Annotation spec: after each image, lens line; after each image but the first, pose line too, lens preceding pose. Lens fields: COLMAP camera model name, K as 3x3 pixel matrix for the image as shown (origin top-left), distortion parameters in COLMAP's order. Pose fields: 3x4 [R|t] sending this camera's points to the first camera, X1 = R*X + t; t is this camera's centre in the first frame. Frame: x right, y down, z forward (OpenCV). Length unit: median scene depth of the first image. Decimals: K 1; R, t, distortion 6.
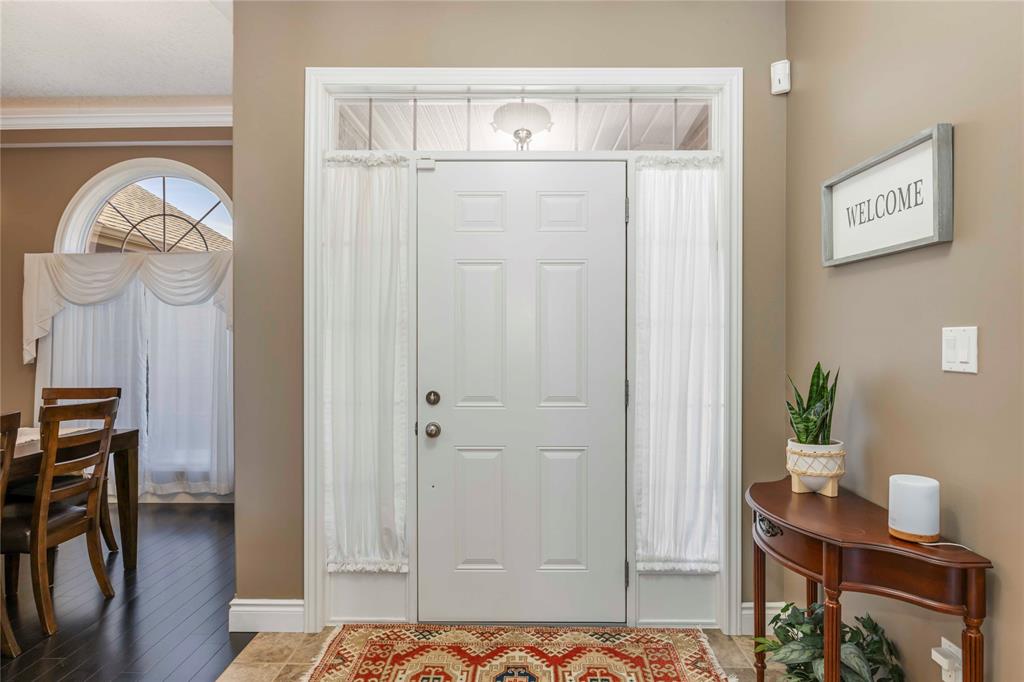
lens RADIAL K [[609.3, 0, 507.6], [0, 609.3, 337.4], [0, 0, 1]] dist [0.000546, -0.000118]
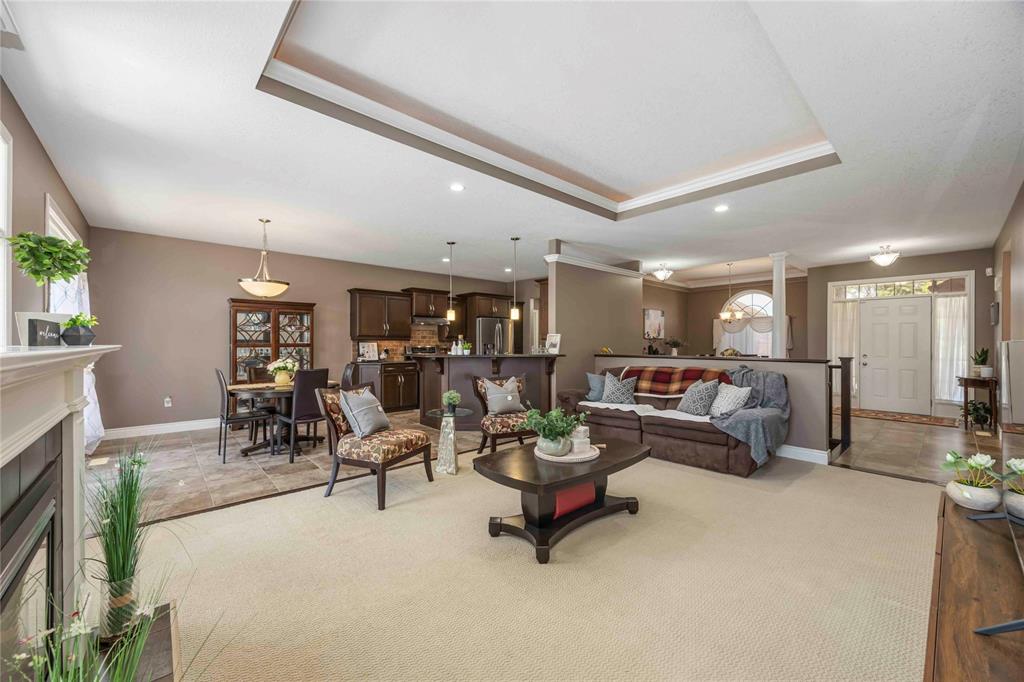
lens RADIAL K [[395.7, 0, 516.5], [0, 395.7, 342.7], [0, 0, 1]] dist [0.000549, 0.000189]
pose [[0.690297, 0.001088, -0.723525, 0.198729], [-0.003245, 0.999993, -0.001593, 0.016235], [0.723519, 0.003447, 0.690296, -2.656296]]
